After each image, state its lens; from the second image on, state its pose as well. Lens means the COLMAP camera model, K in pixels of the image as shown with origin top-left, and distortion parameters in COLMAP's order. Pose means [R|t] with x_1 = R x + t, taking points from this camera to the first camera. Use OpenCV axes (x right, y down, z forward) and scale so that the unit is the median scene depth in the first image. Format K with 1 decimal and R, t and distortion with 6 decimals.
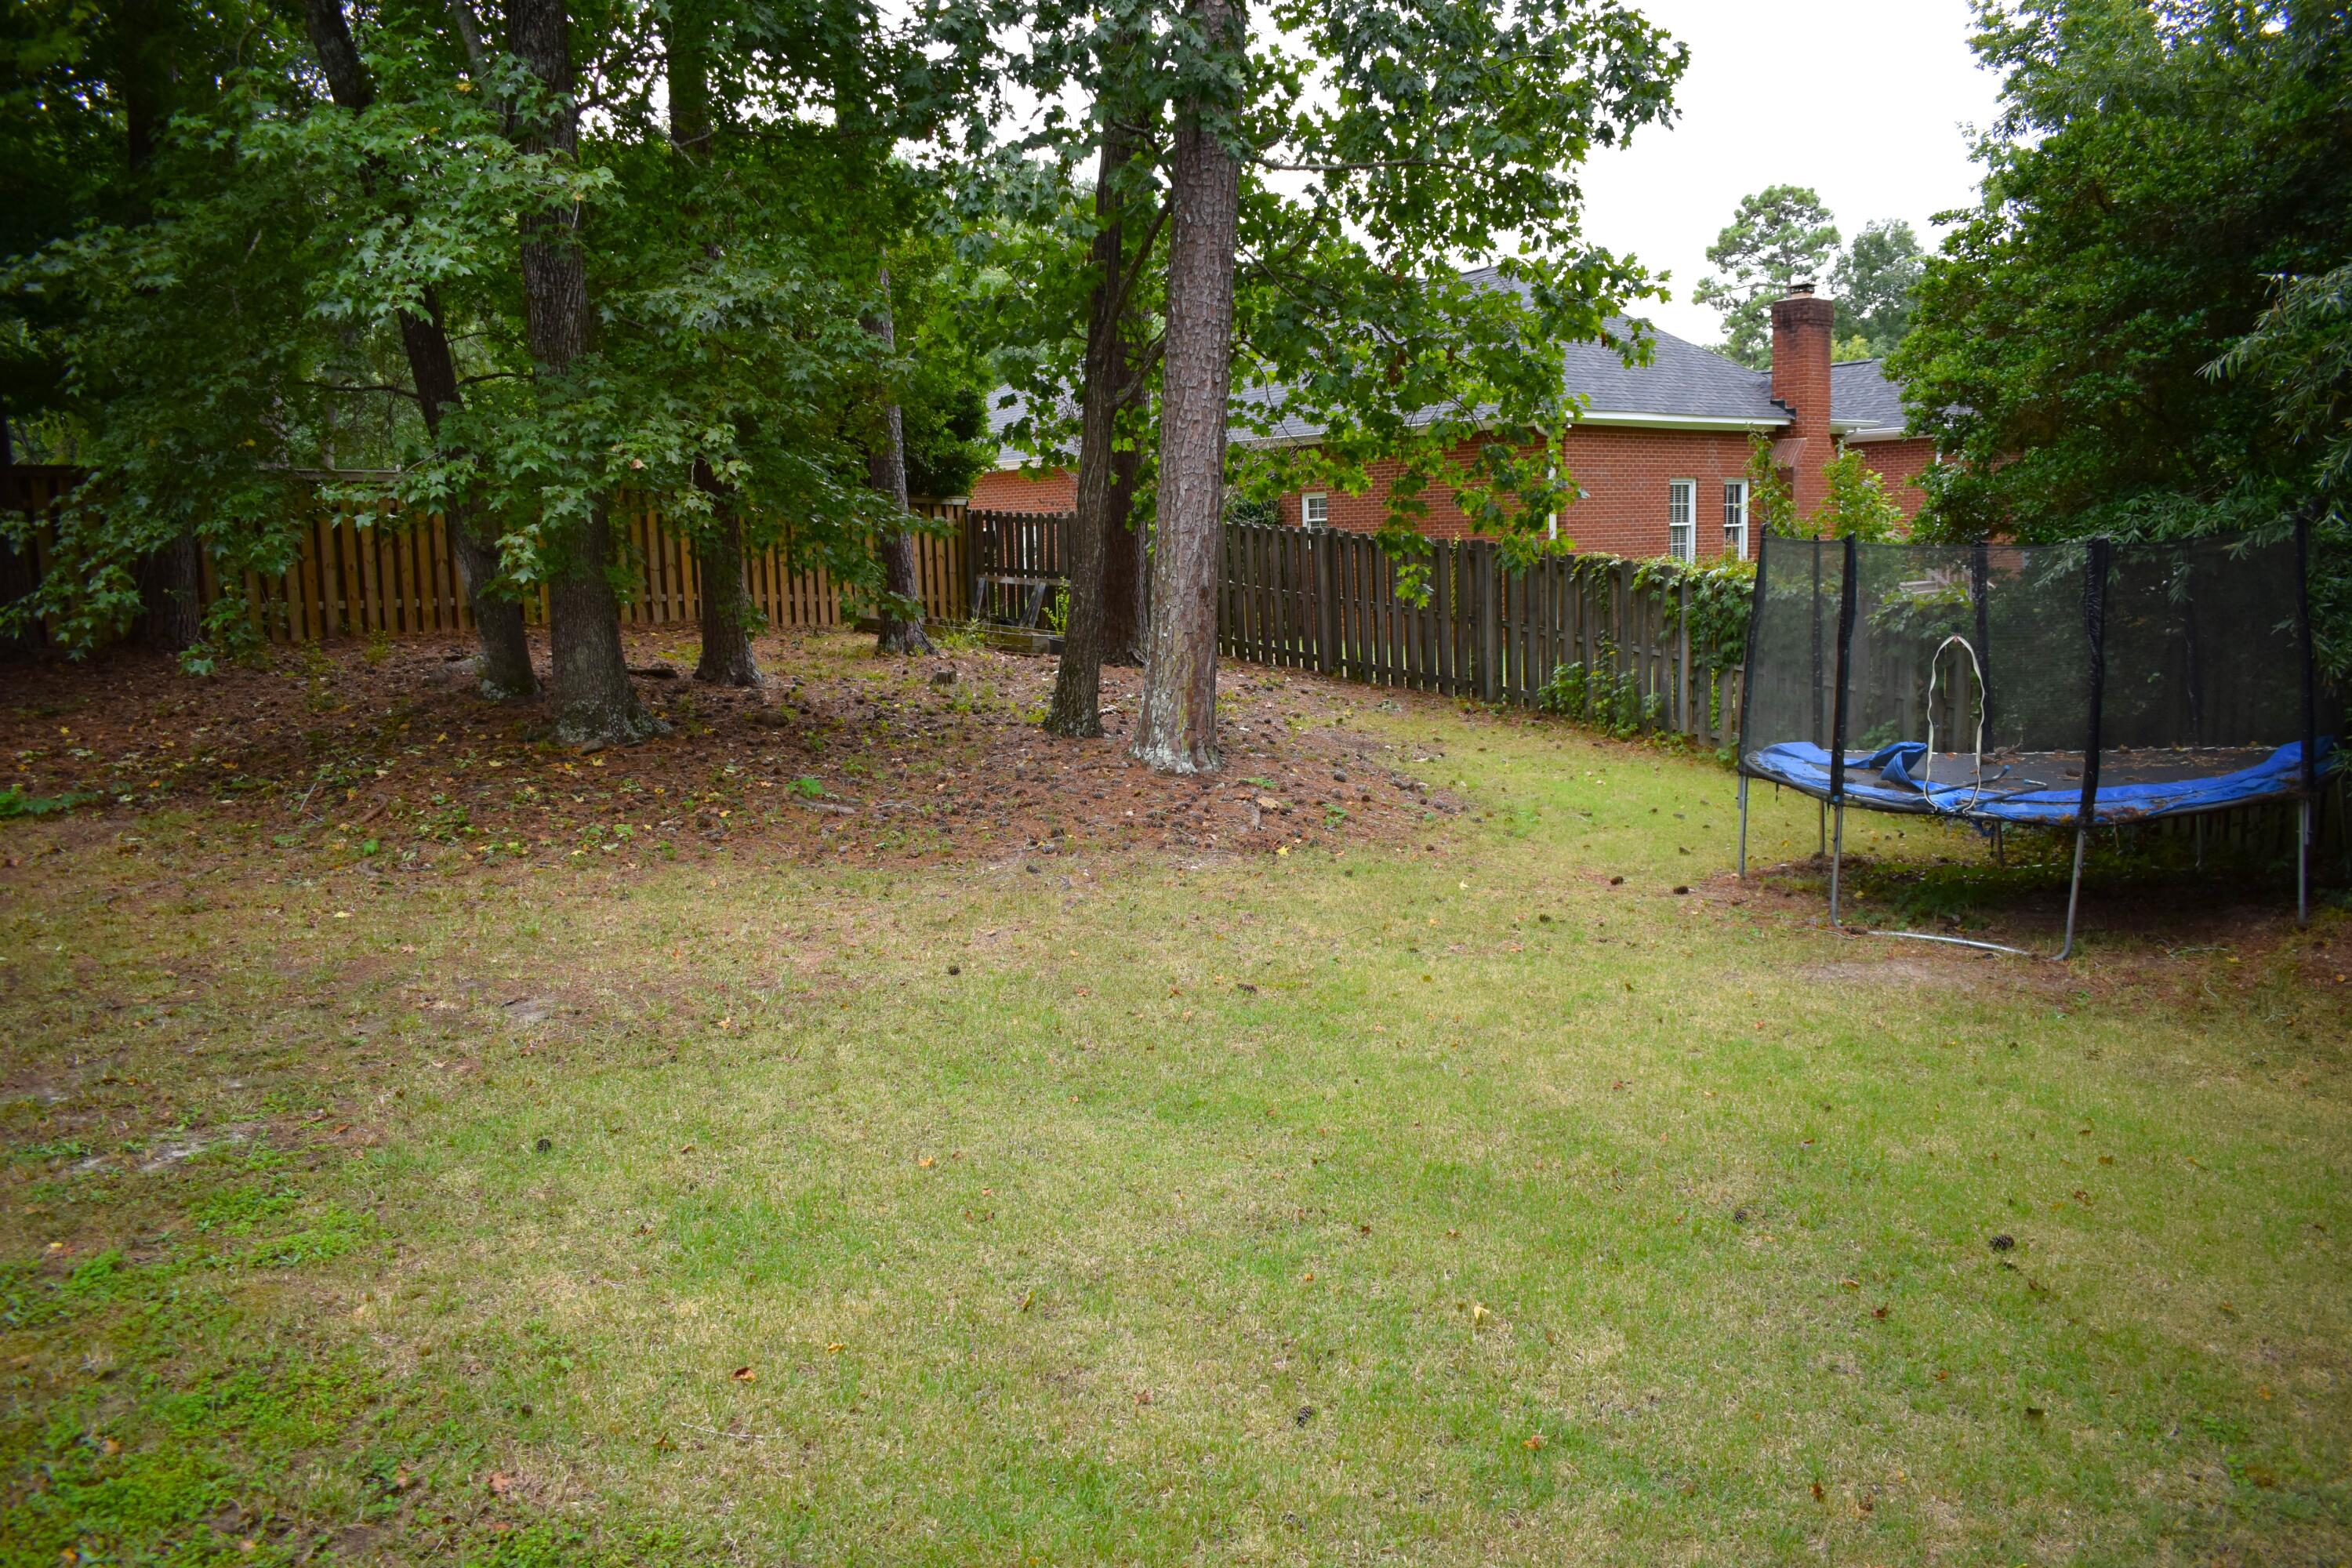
lens RADIAL K [[1842.0, 0, 1163.4], [0, 1842.0, 783.5], [0, 0, 1]] dist [-0.019150, 0.010284]
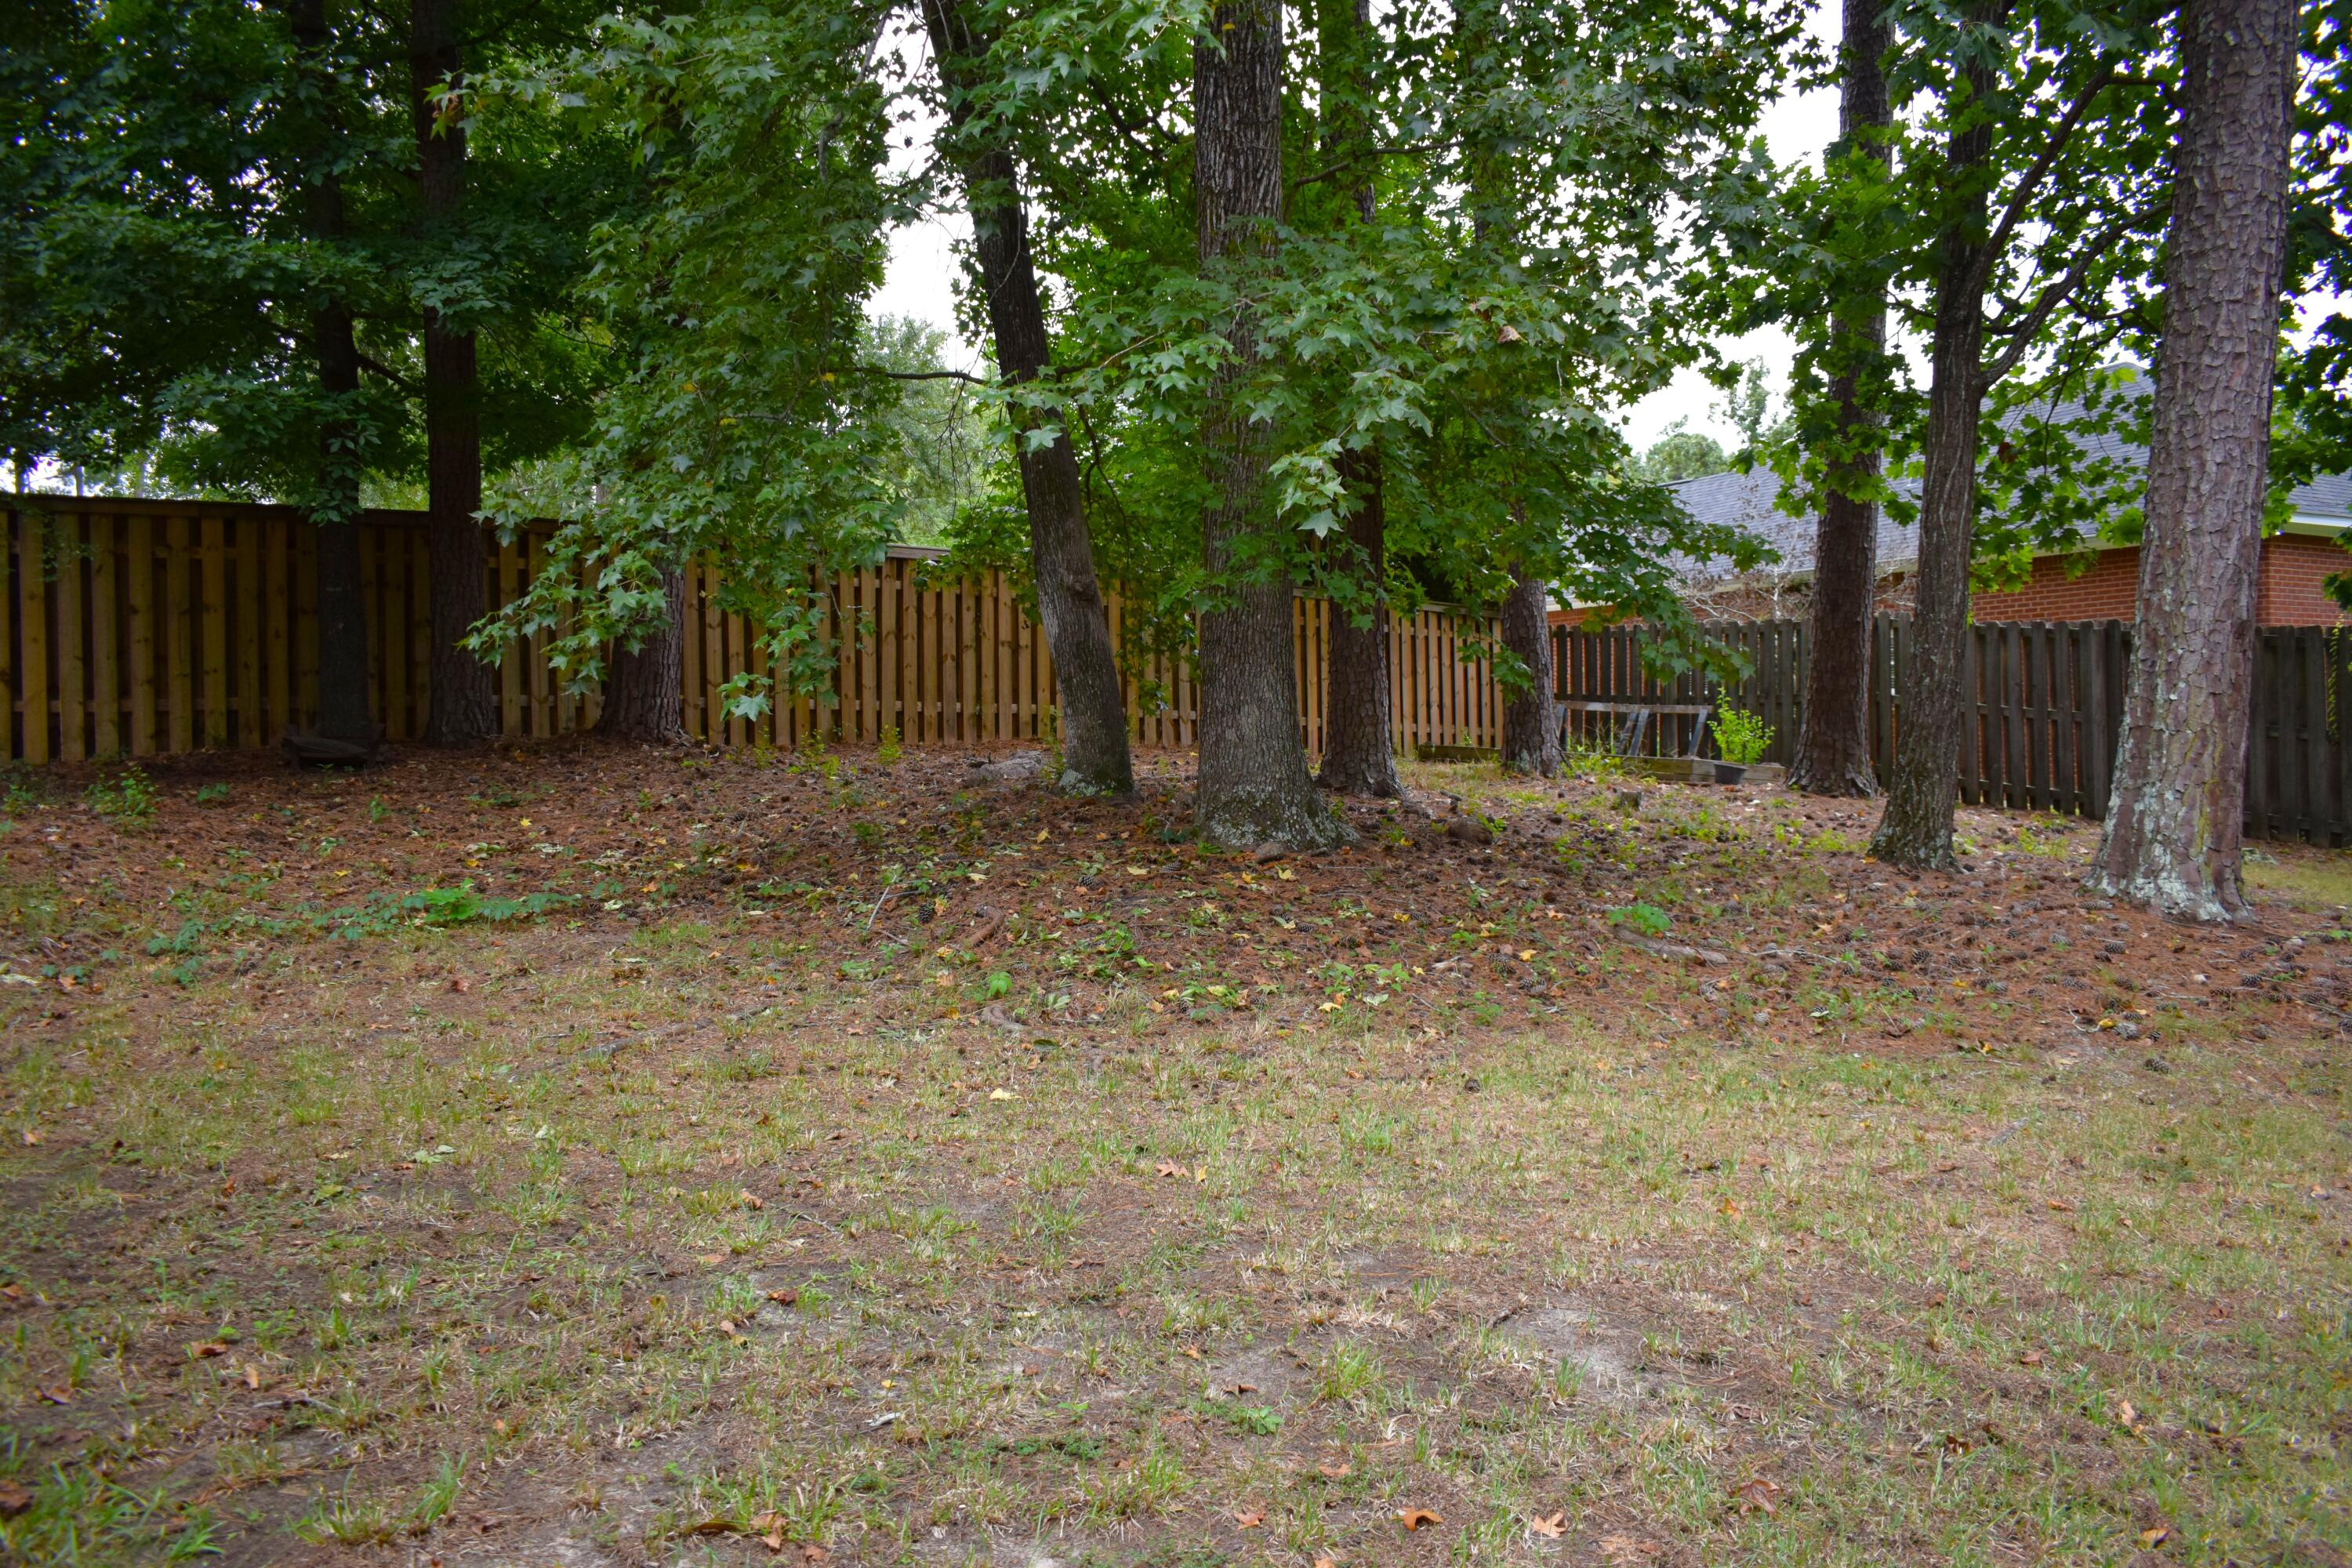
lens RADIAL K [[1842.0, 0, 1156.6], [0, 1842.0, 740.2], [0, 0, 1]] dist [-0.019150, 0.010284]
pose [[0.982438, 0.010650, -0.186286, -0.230922], [-0.035217, 0.991010, -0.129072, 0.027296], [0.183236, 0.133366, 0.973981, 0.348034]]
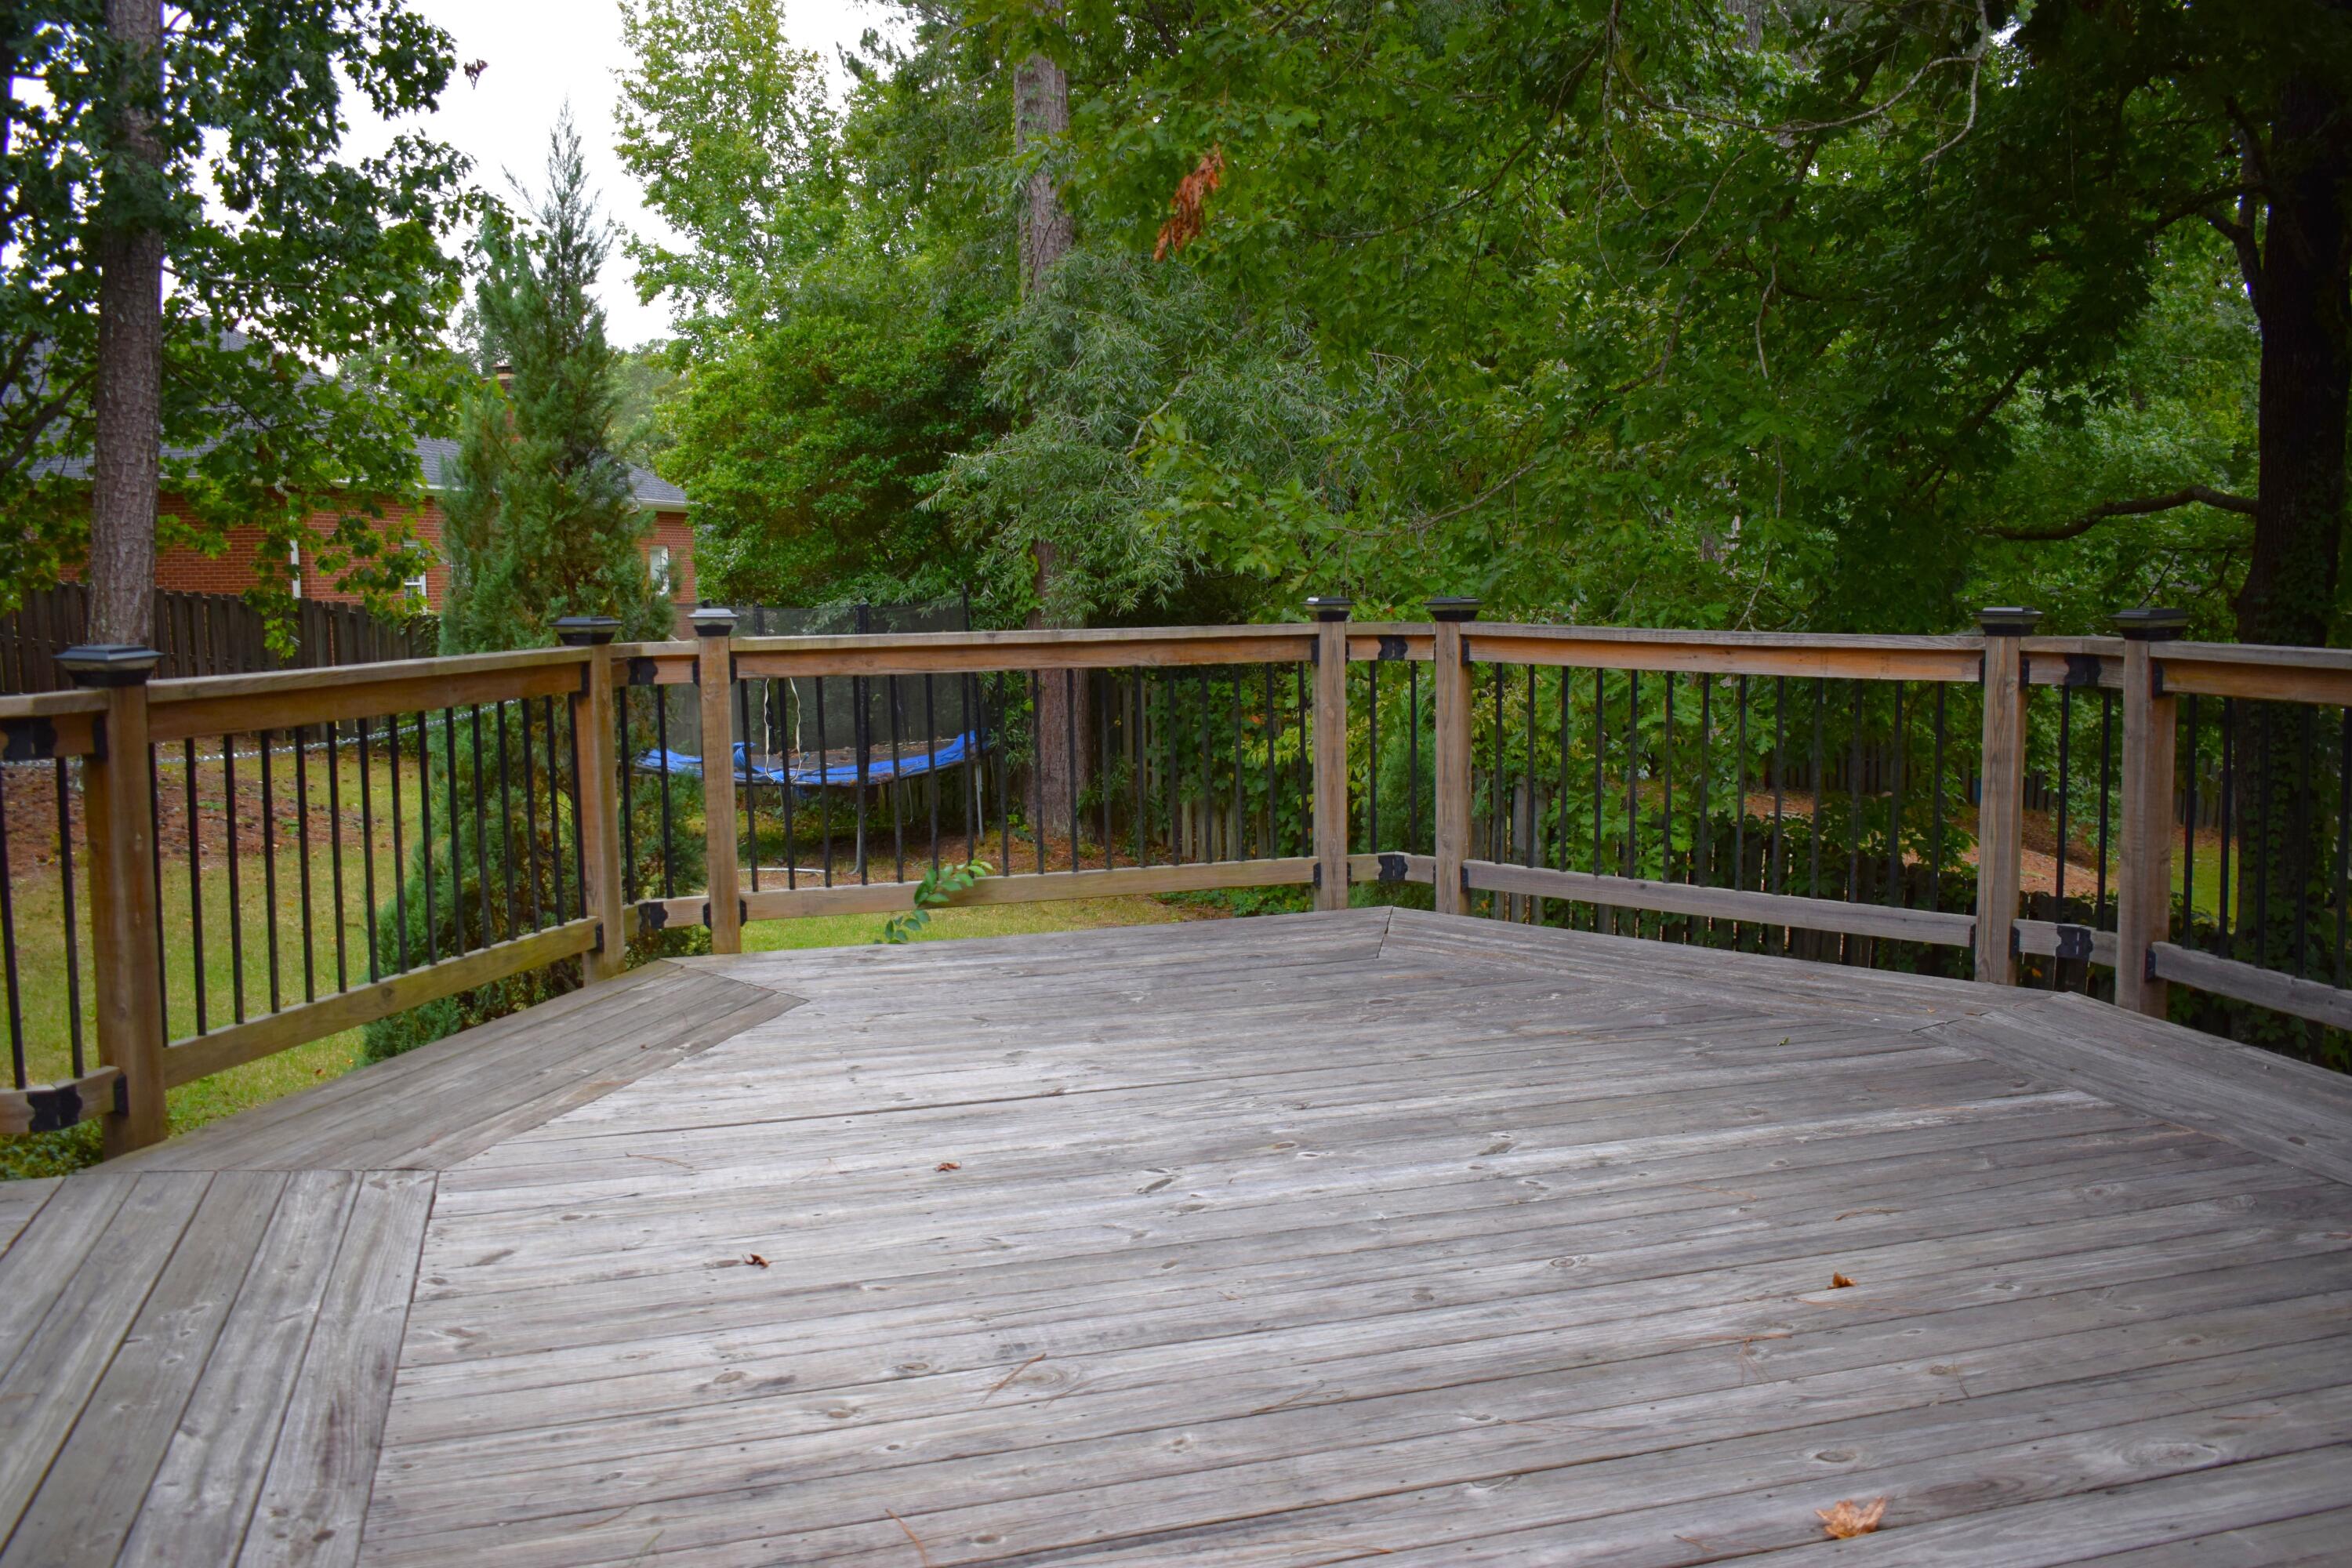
lens RADIAL K [[1967.0, 0, 1174.9], [0, 1967.0, 784.6], [0, 0, 1]] dist [-0.008388, -0.003207]
pose [[0.764279, -0.048438, 0.643064, -0.287719], [0.071525, 0.997390, -0.009879, 0.043986], [-0.640907, 0.053545, 0.765748, -0.353059]]
